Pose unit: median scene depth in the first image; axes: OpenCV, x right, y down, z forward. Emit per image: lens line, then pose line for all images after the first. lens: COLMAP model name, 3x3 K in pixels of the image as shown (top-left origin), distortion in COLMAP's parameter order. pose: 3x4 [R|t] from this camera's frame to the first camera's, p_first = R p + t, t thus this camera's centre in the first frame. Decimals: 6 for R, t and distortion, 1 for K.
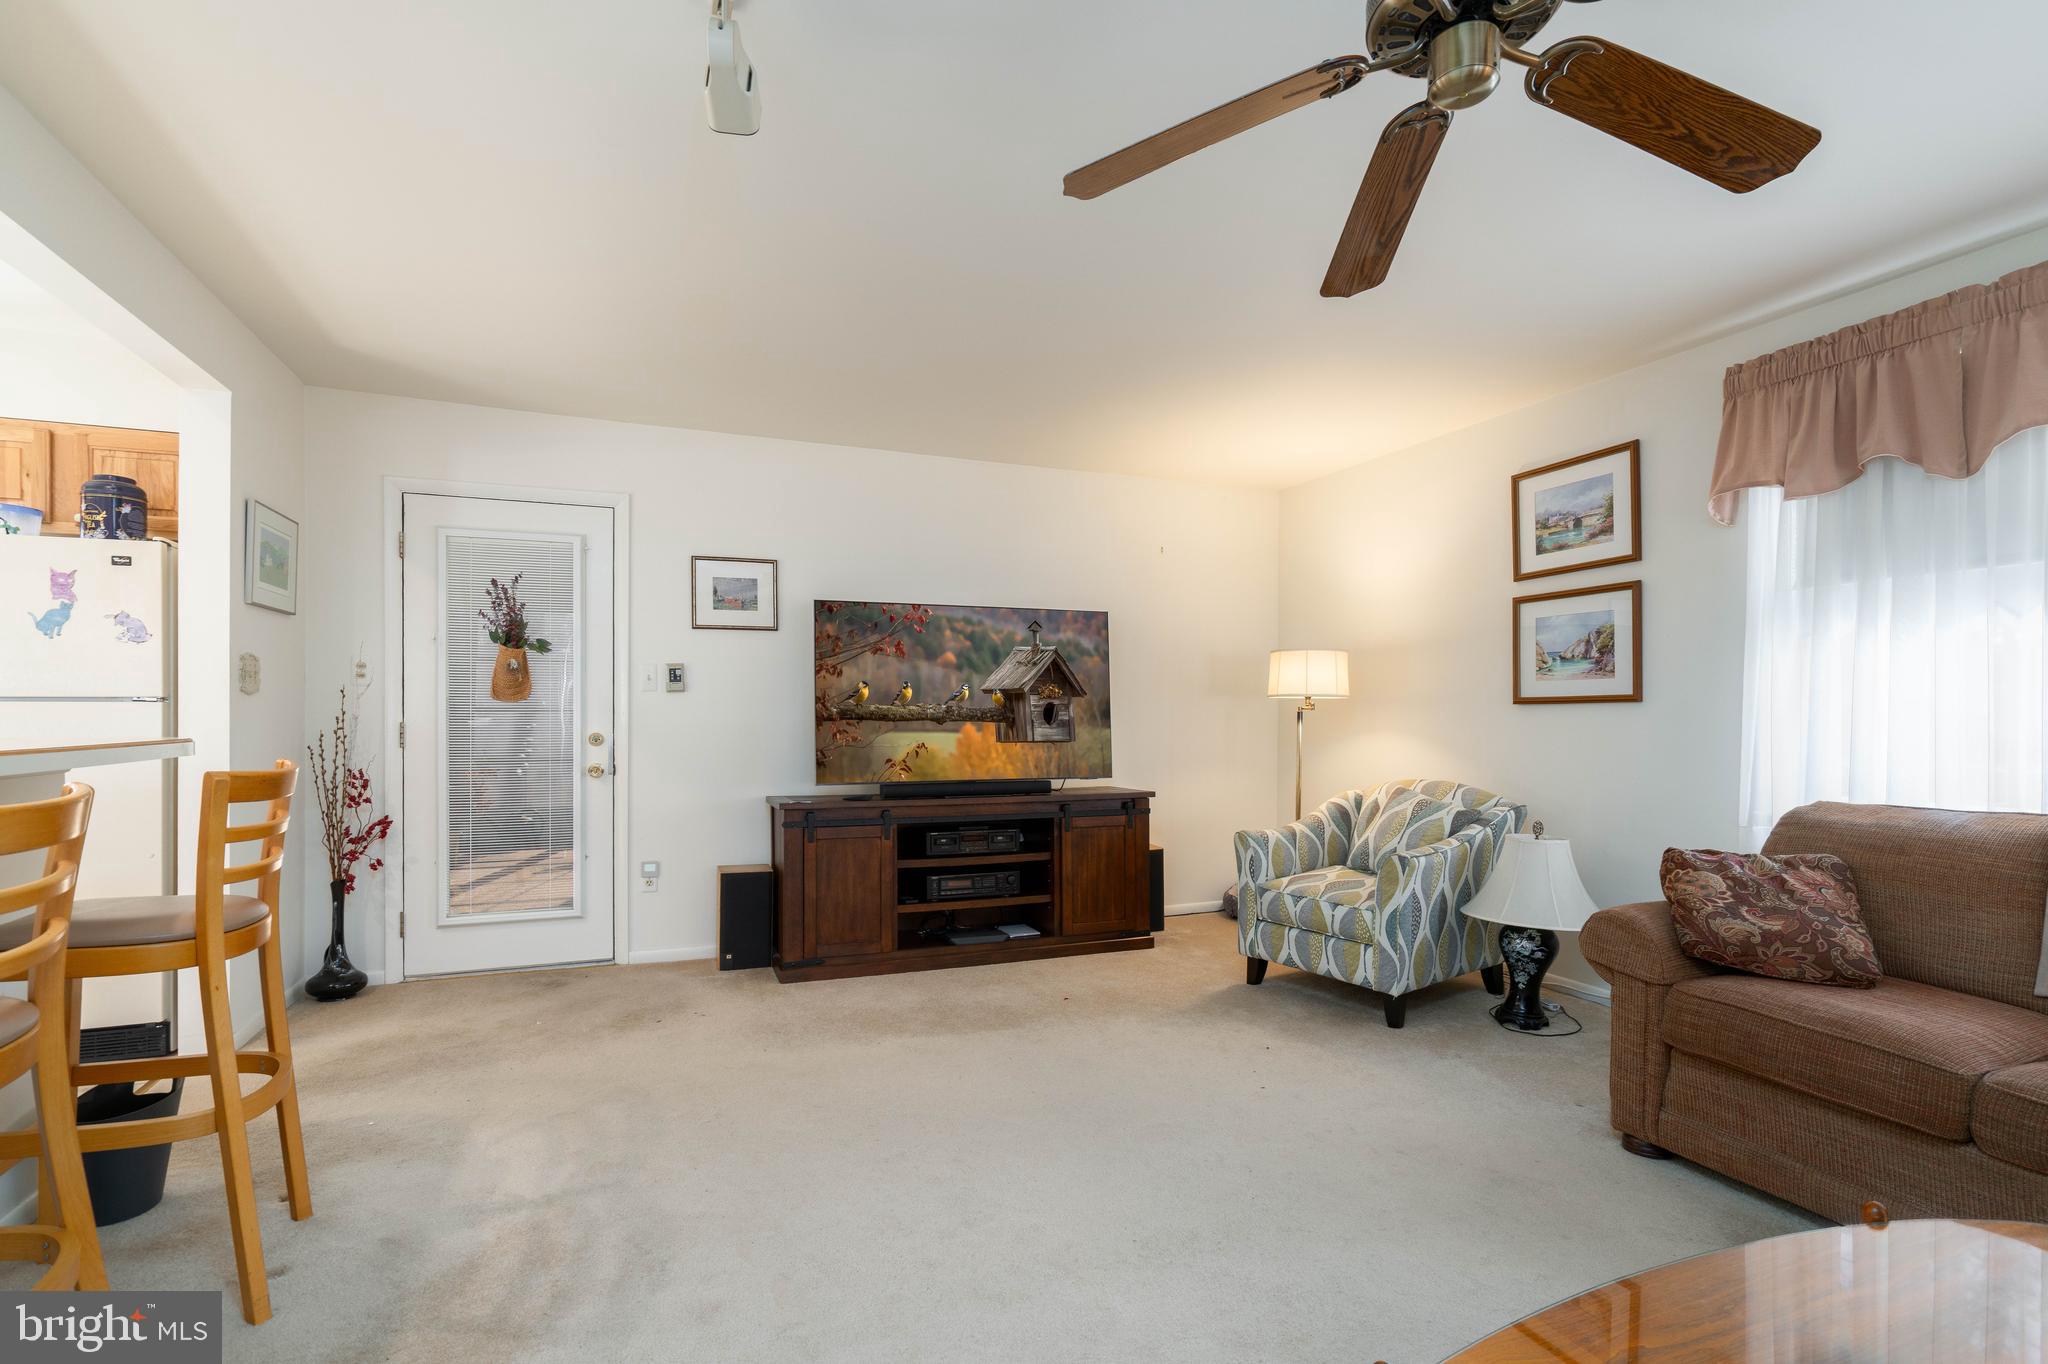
lens RADIAL K [[942.9, 0, 1027.3], [0, 942.9, 702.1], [0, 0, 1]] dist [-0.003378, -0.000566]
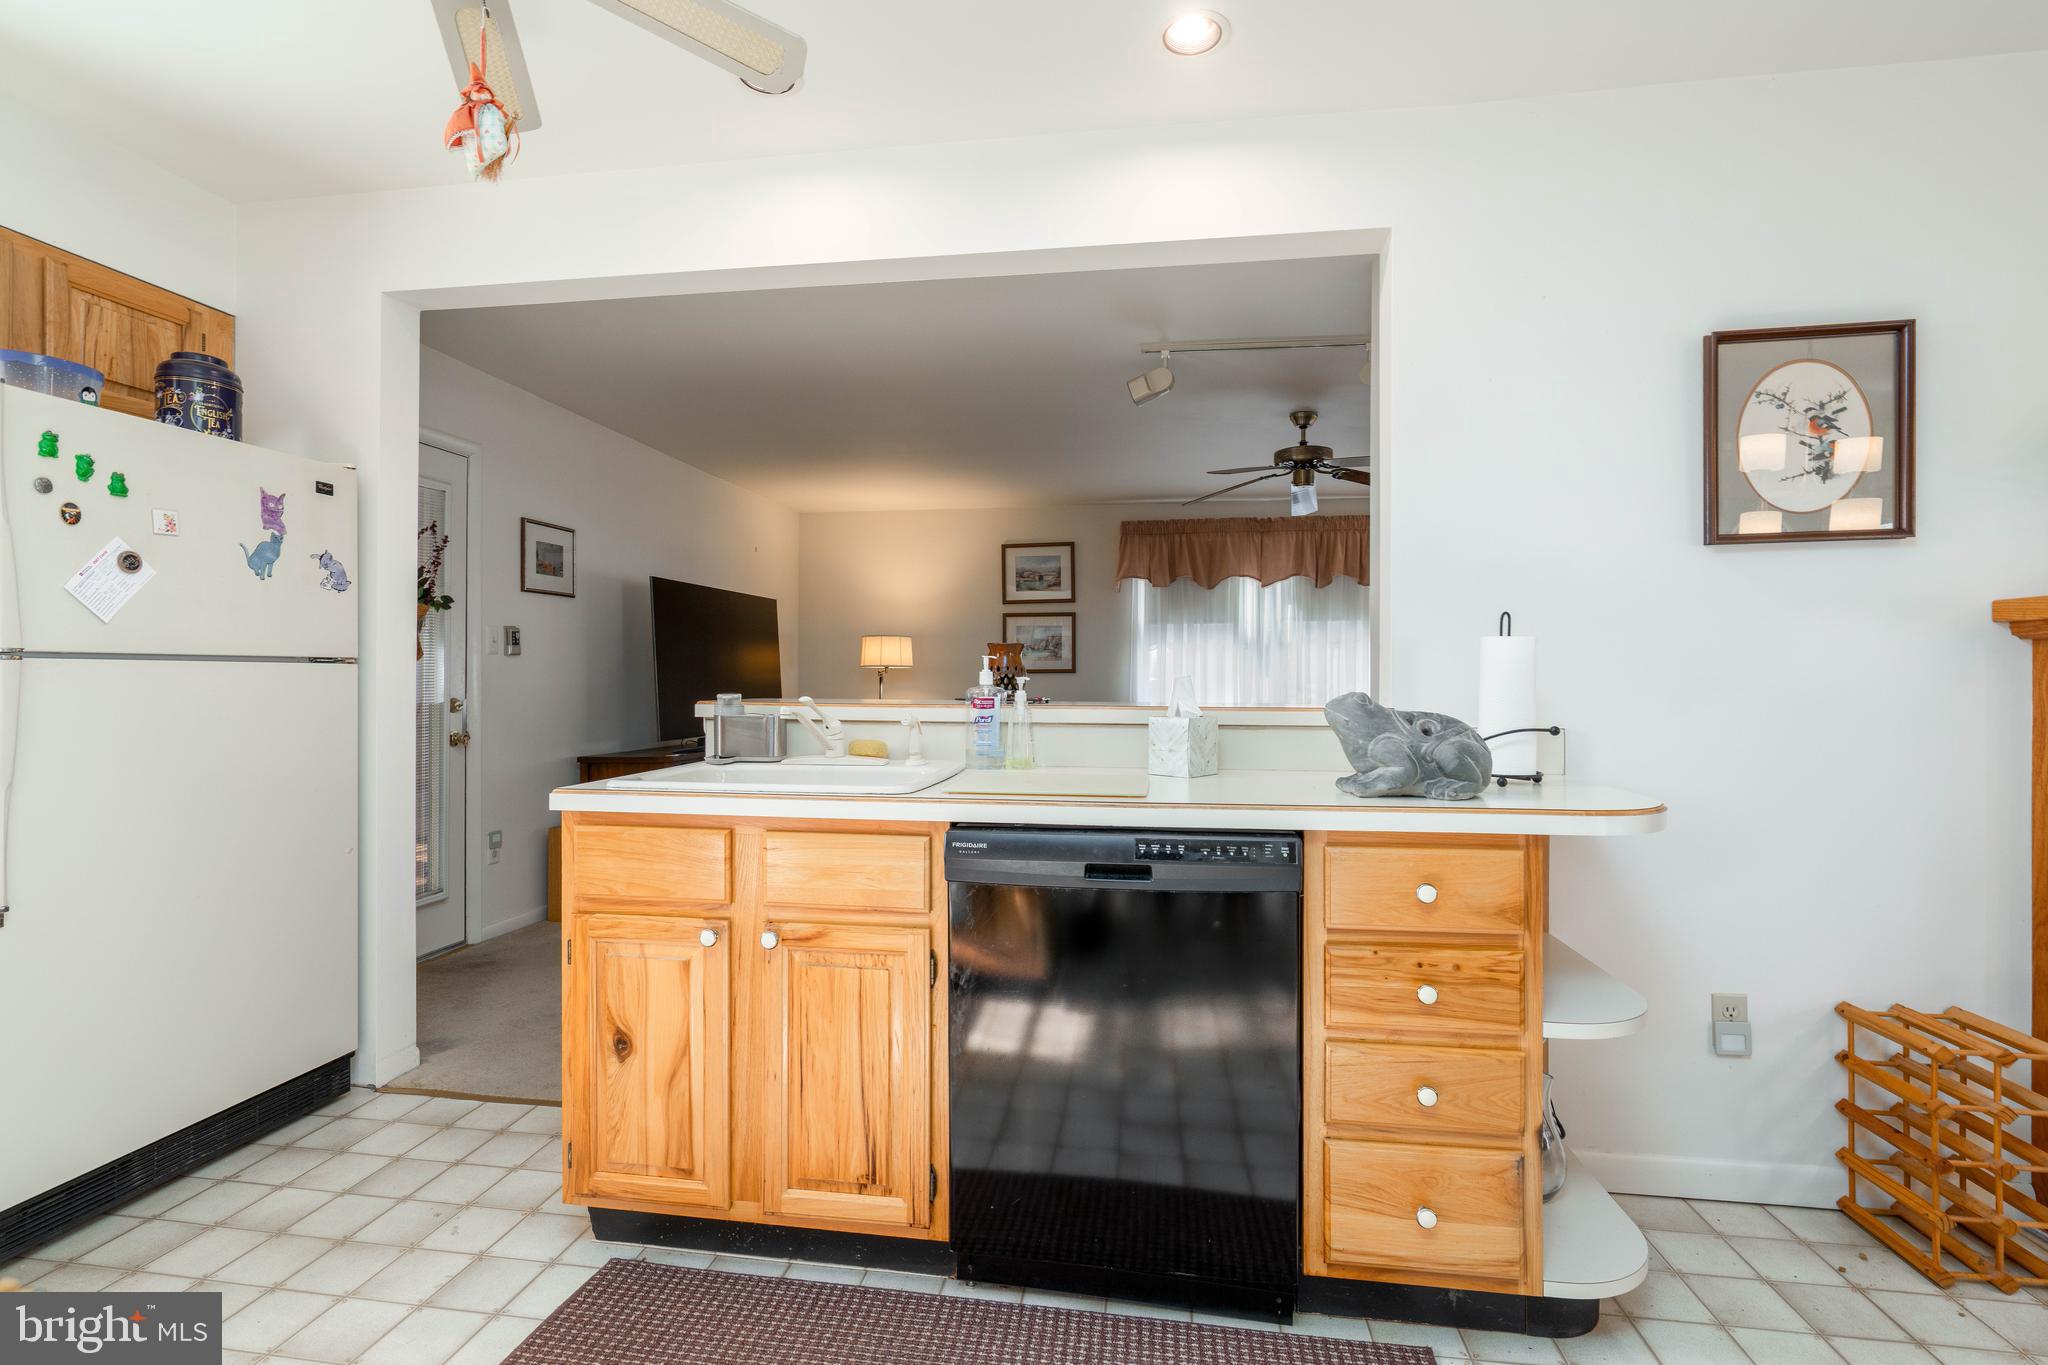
lens RADIAL K [[940.8, 0, 1021.2], [0, 940.8, 683.6], [0, 0, 1]] dist [-0.004354, -0.000734]
pose [[0.517344, -0.003961, 0.855768, -1.089936], [-0.011776, 0.999862, 0.011747, 0.000496], [-0.855697, -0.016155, 0.517226, 0.056266]]
